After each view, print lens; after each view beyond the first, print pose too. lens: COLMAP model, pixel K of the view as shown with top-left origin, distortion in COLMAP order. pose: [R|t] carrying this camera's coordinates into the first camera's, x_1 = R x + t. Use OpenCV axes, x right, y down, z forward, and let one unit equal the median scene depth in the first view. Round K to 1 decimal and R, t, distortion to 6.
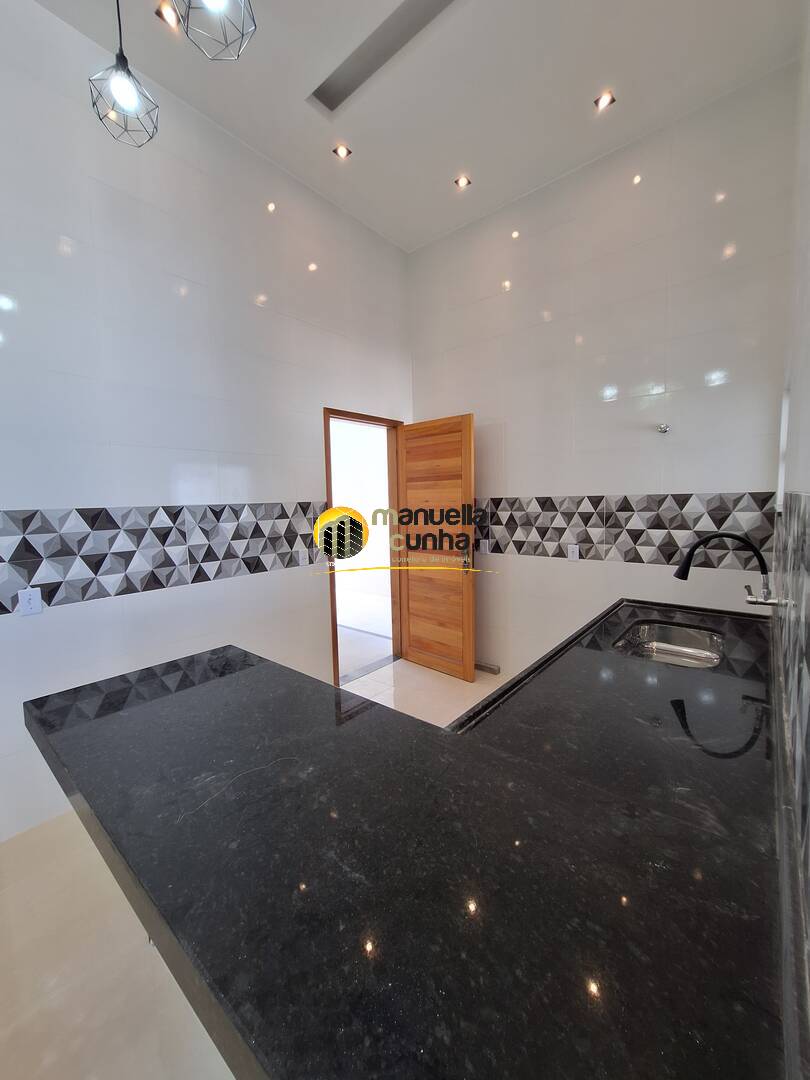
lens RADIAL K [[432.2, 0, 403.5], [0, 432.2, 538.6], [0, 0, 1]] dist [0.000552, 0.000295]
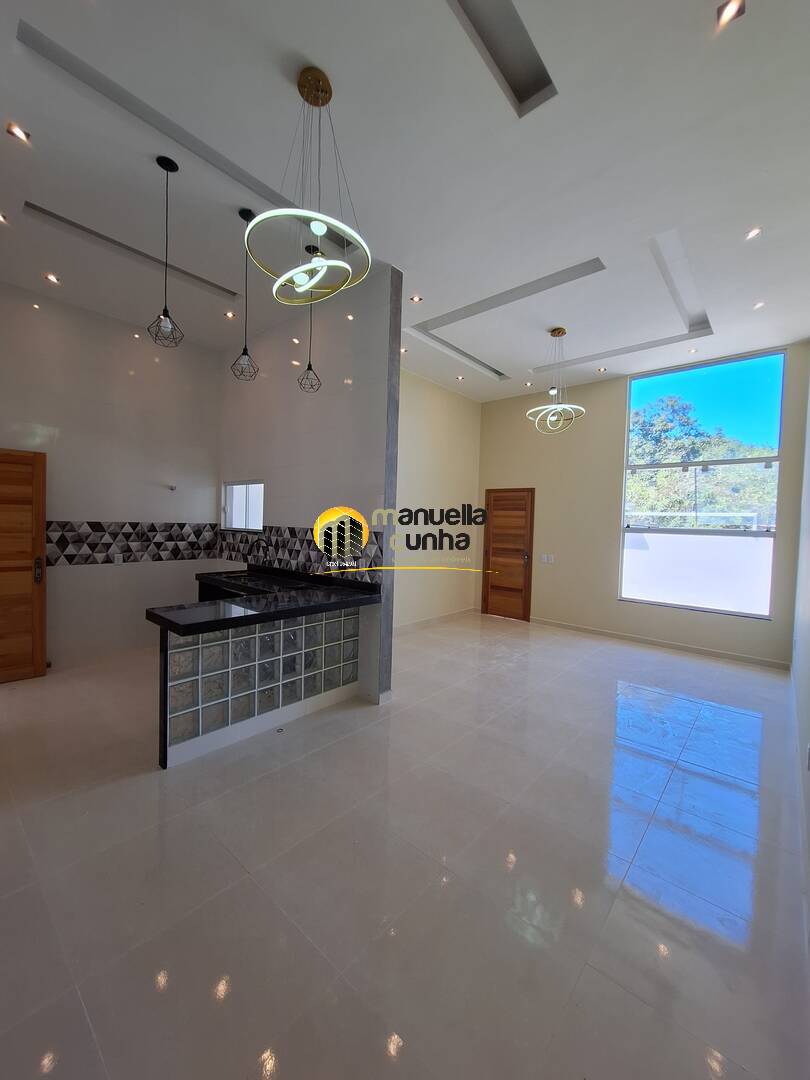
lens RADIAL K [[425.3, 0, 404.8], [0, 425.3, 536.6], [0, 0, 1]] dist [-0.010856, 0.000195]
pose [[0.021980, -0.013688, 0.999665, -1.138858], [0.061167, 0.998052, 0.012321, -0.003283], [-0.997886, 0.060875, 0.022775, -0.043769]]
